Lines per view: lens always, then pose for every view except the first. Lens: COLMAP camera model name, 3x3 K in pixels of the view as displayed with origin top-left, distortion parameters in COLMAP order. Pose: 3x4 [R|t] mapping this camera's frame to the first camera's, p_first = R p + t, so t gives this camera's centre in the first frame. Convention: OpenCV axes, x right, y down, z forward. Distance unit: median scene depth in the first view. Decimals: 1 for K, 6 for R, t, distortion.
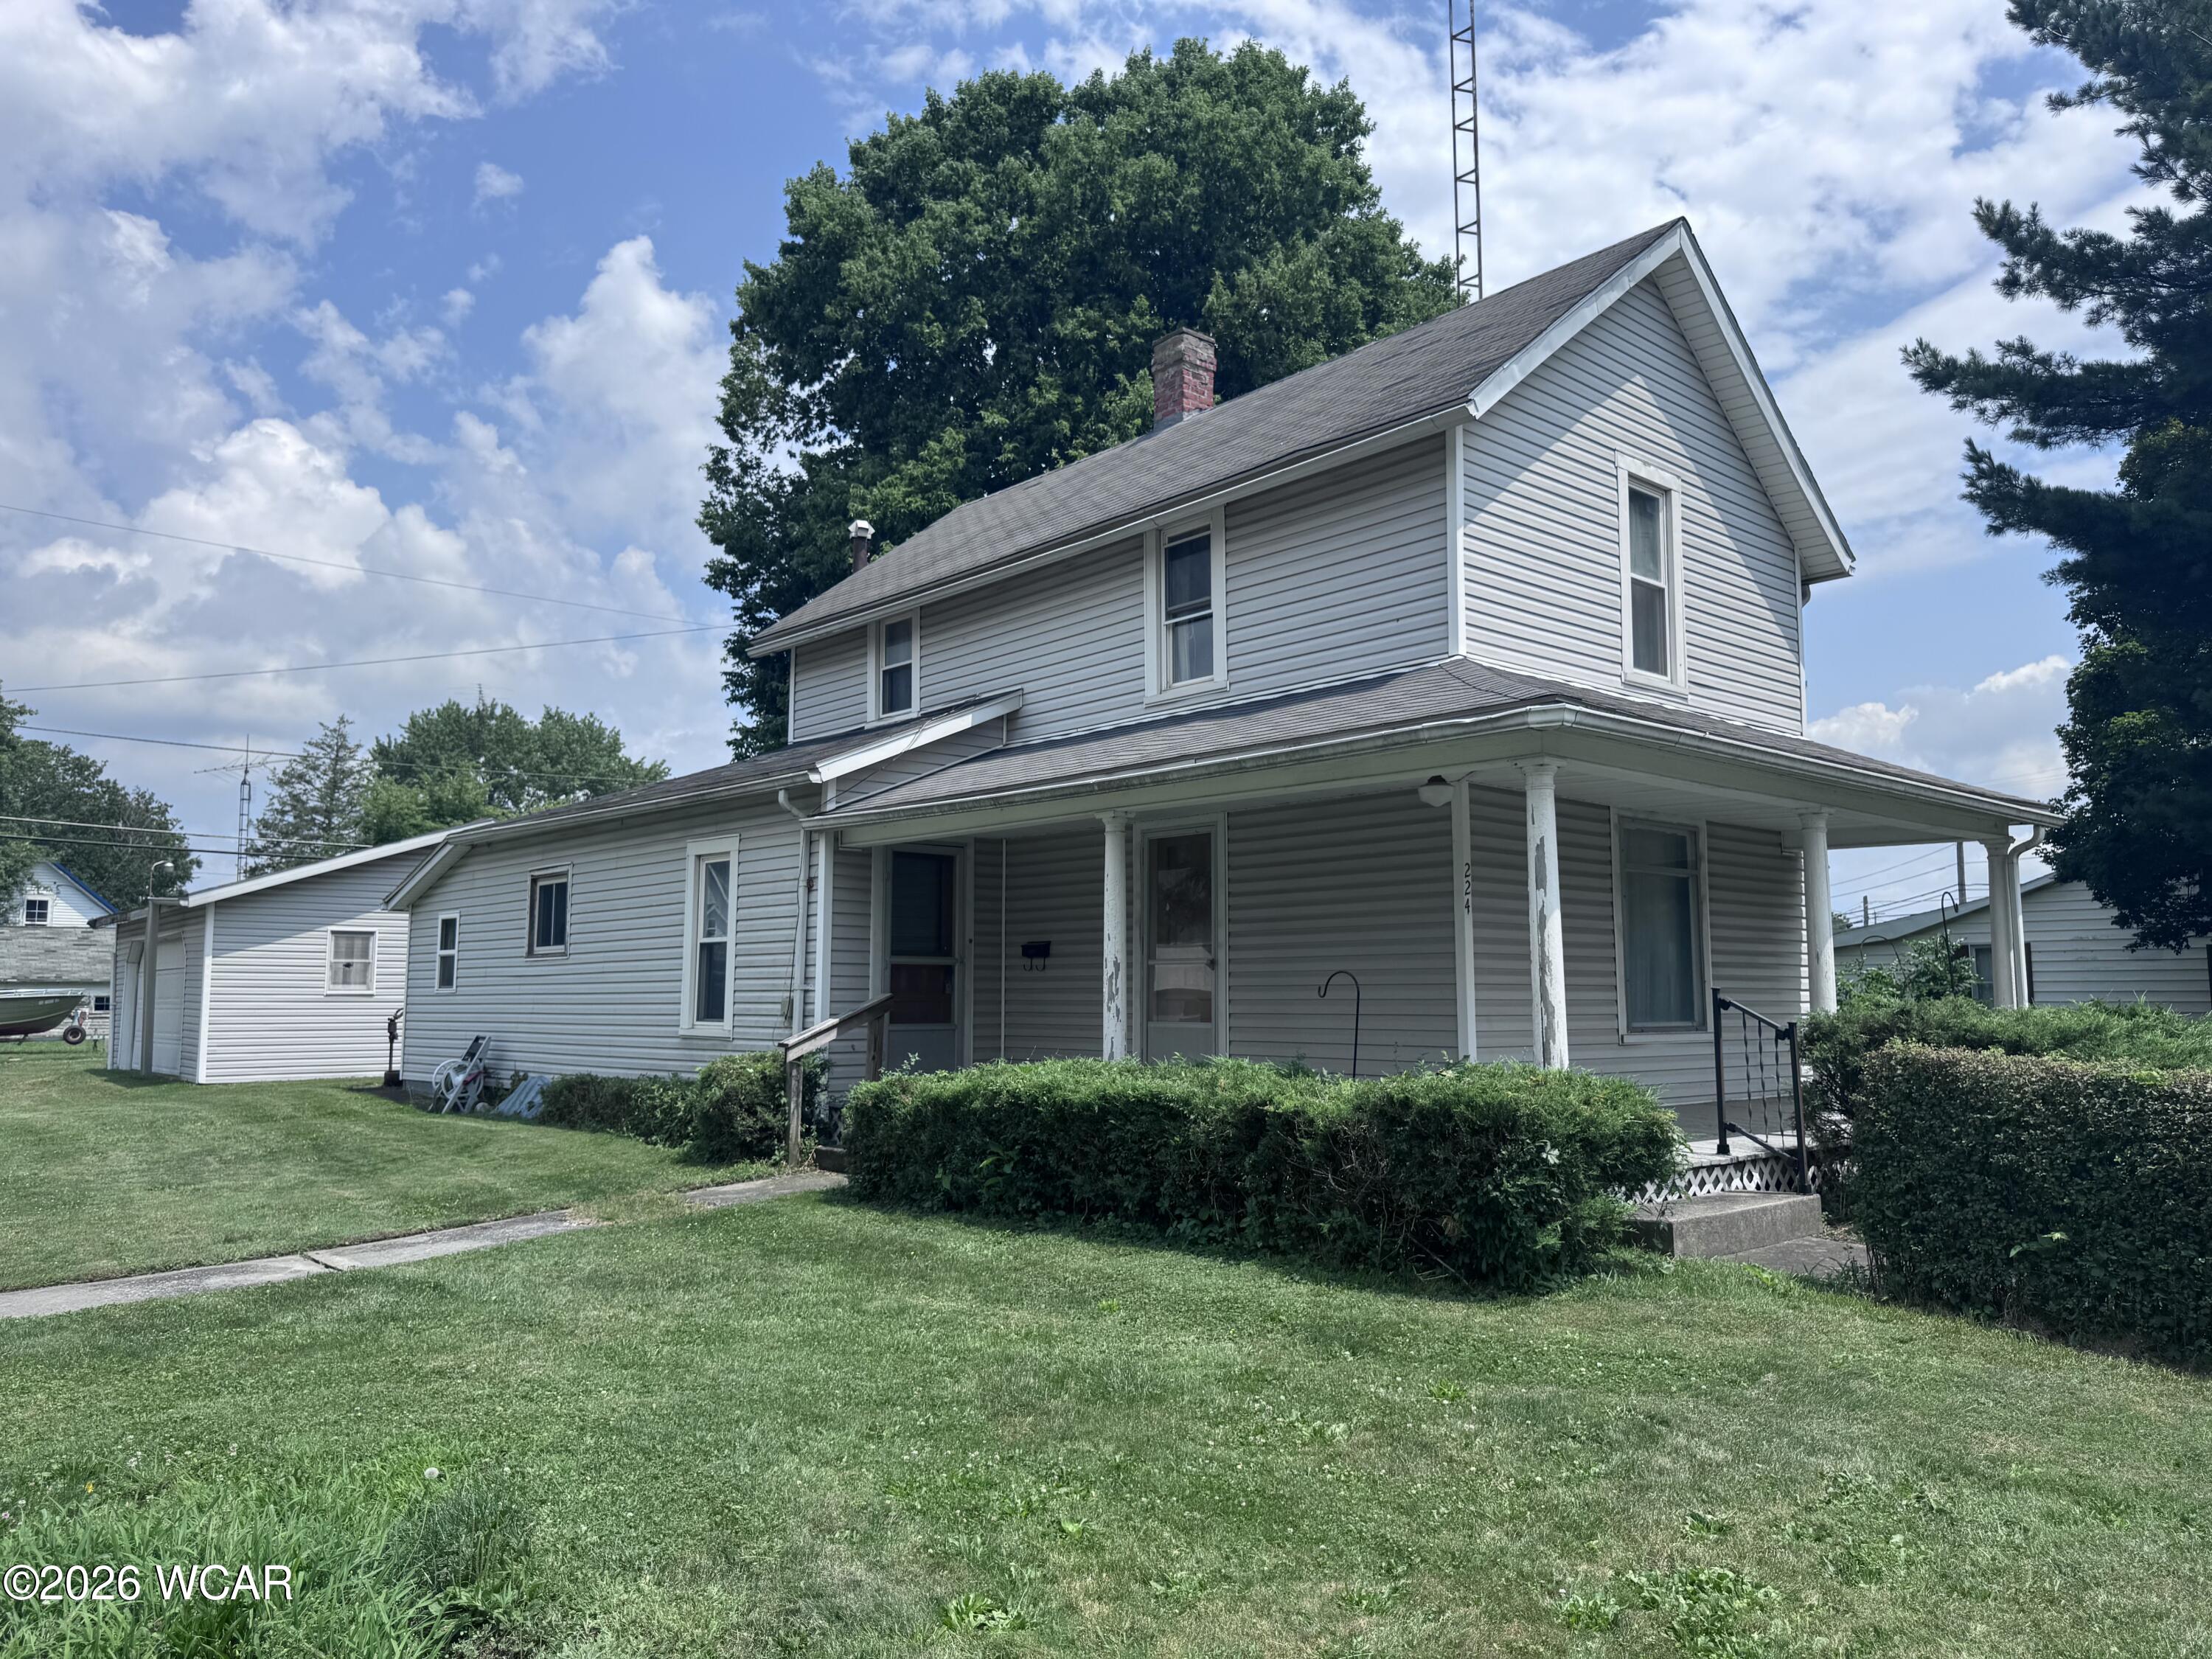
lens RADIAL K [[1546.9, 0, 1103.4], [0, 1546.9, 816.9], [0, 0, 1]] dist [0.000718, -0.005072]
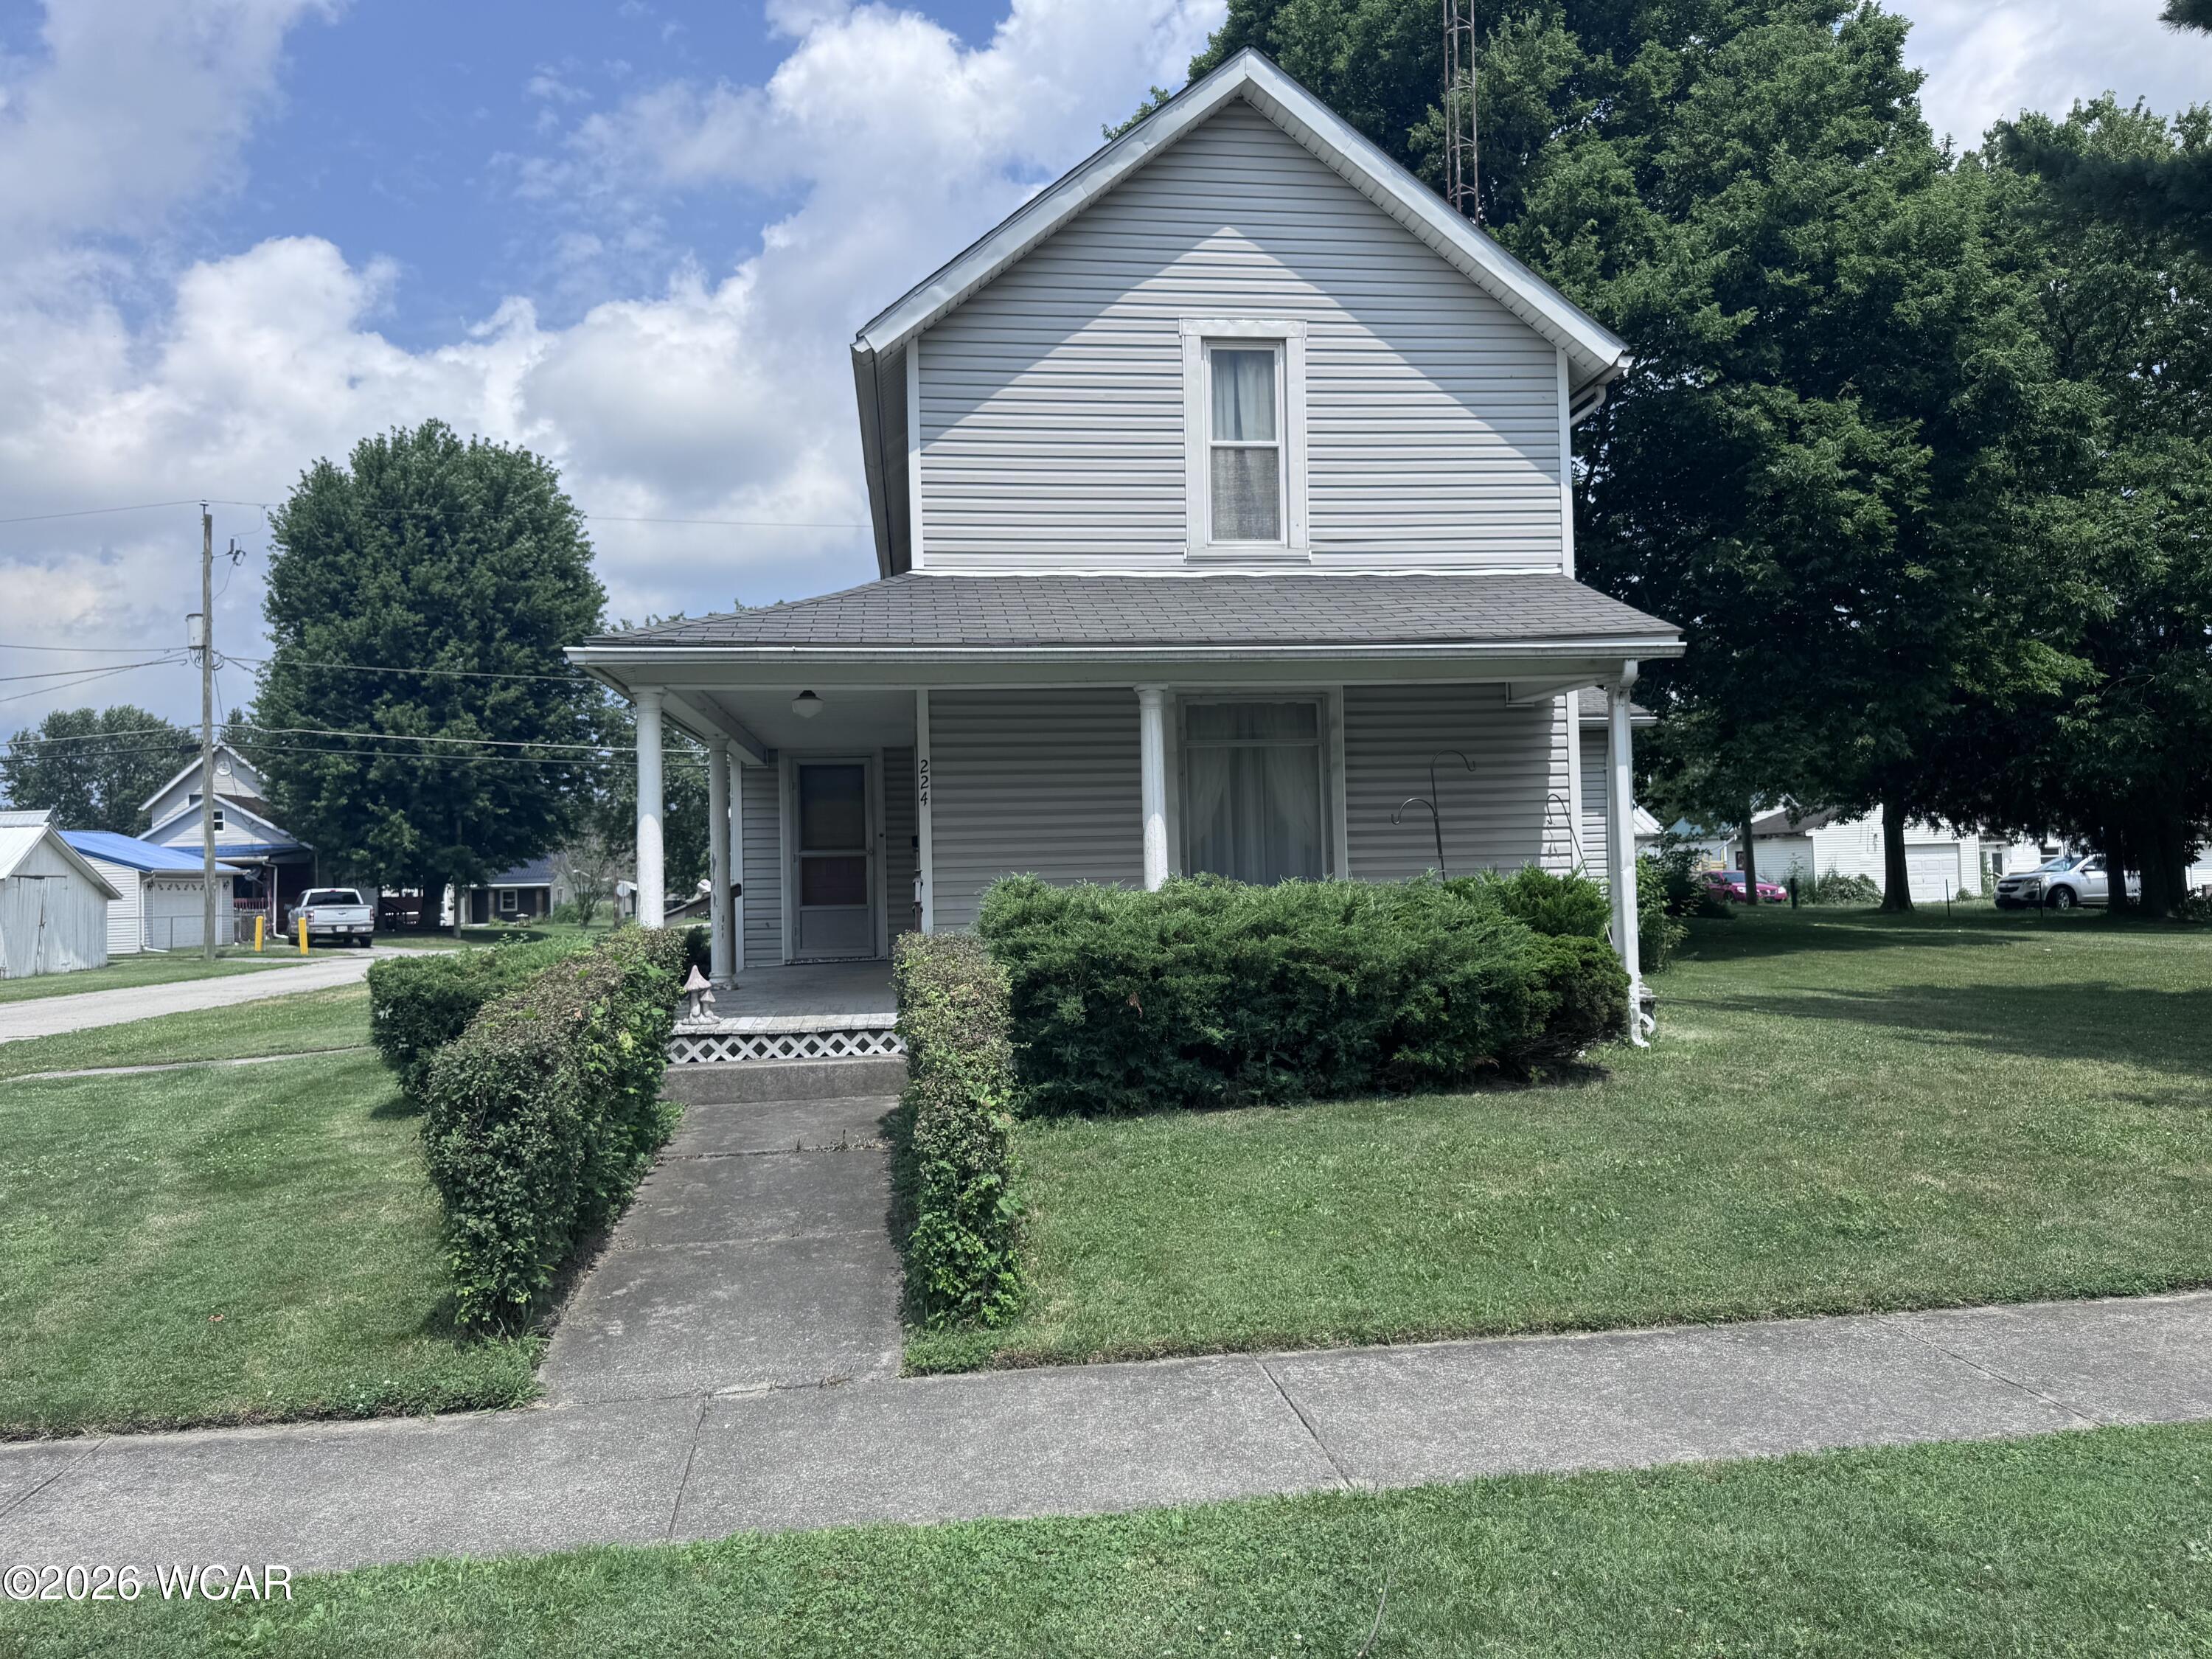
lens RADIAL K [[1546.9, 0, 1104.8], [0, 1546.9, 844.4], [0, 0, 1]] dist [0.000718, -0.005072]
pose [[0.824234, -0.032656, -0.565306, 0.812939], [0.089344, 0.993330, 0.072886, 0.017631], [0.559156, -0.110582, 0.821655, 0.129952]]
